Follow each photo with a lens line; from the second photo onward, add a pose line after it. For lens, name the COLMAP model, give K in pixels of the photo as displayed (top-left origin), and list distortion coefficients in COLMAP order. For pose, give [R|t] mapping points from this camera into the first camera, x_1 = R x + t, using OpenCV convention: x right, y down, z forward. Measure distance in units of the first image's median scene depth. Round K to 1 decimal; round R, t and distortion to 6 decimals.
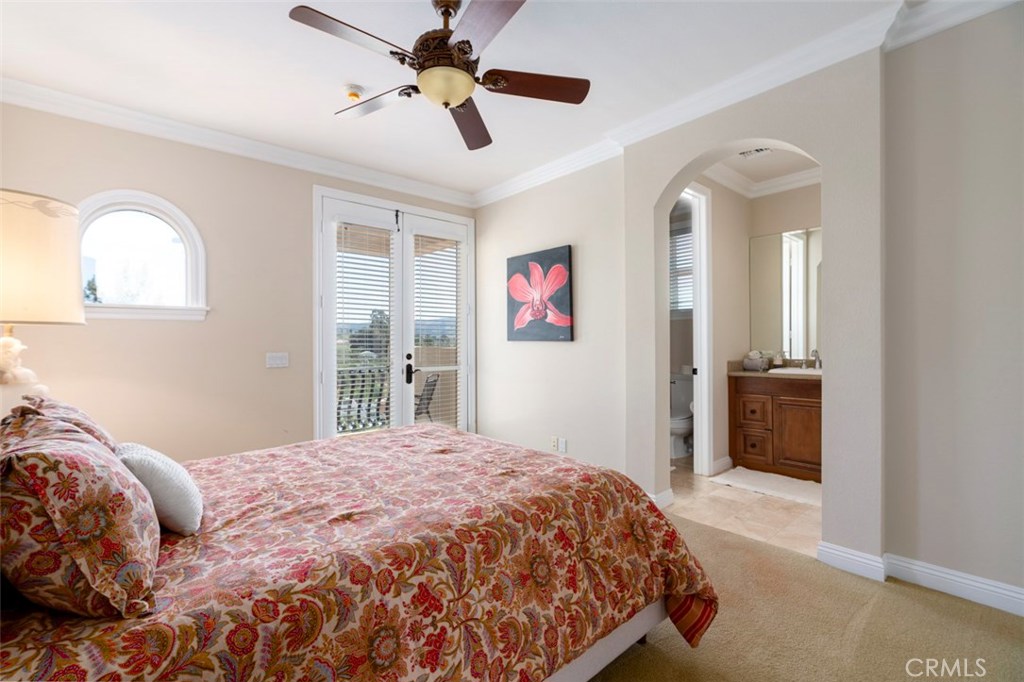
lens RADIAL K [[451.2, 0, 504.0], [0, 451.2, 342.4], [0, 0, 1]] dist [-0.010830, 0.004837]
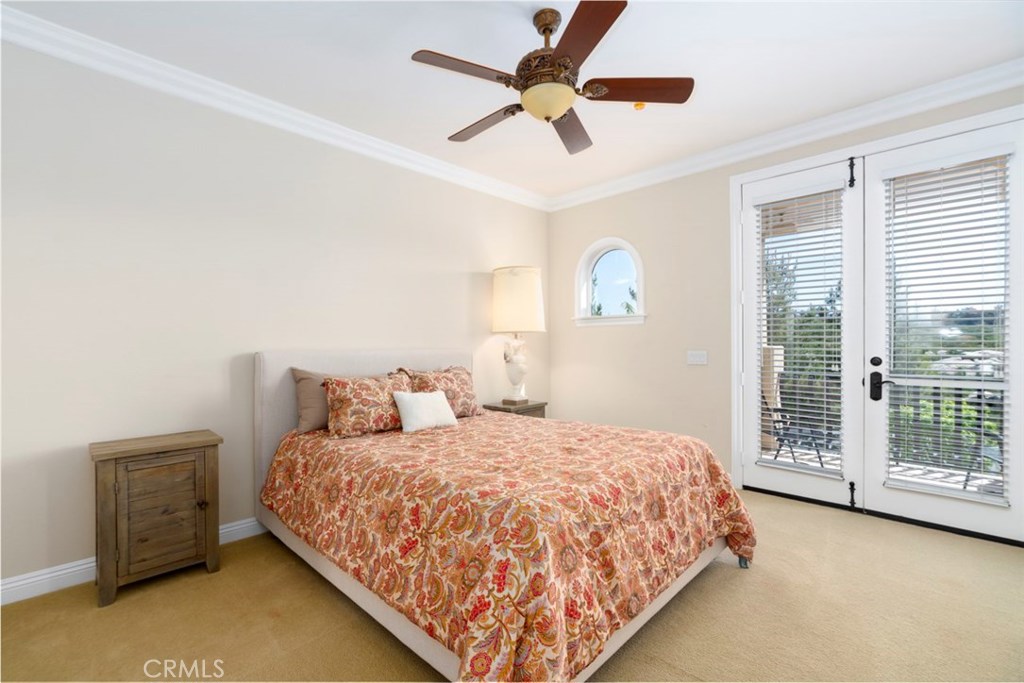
lens RADIAL K [[451.2, 0, 504.0], [0, 451.2, 342.9], [0, 0, 1]] dist [-0.010830, 0.004837]
pose [[0.073753, 0.008082, -0.997244, 0.959413], [0.006519, 0.999942, 0.008586, -0.013687], [0.997255, -0.007134, 0.073697, 0.840511]]
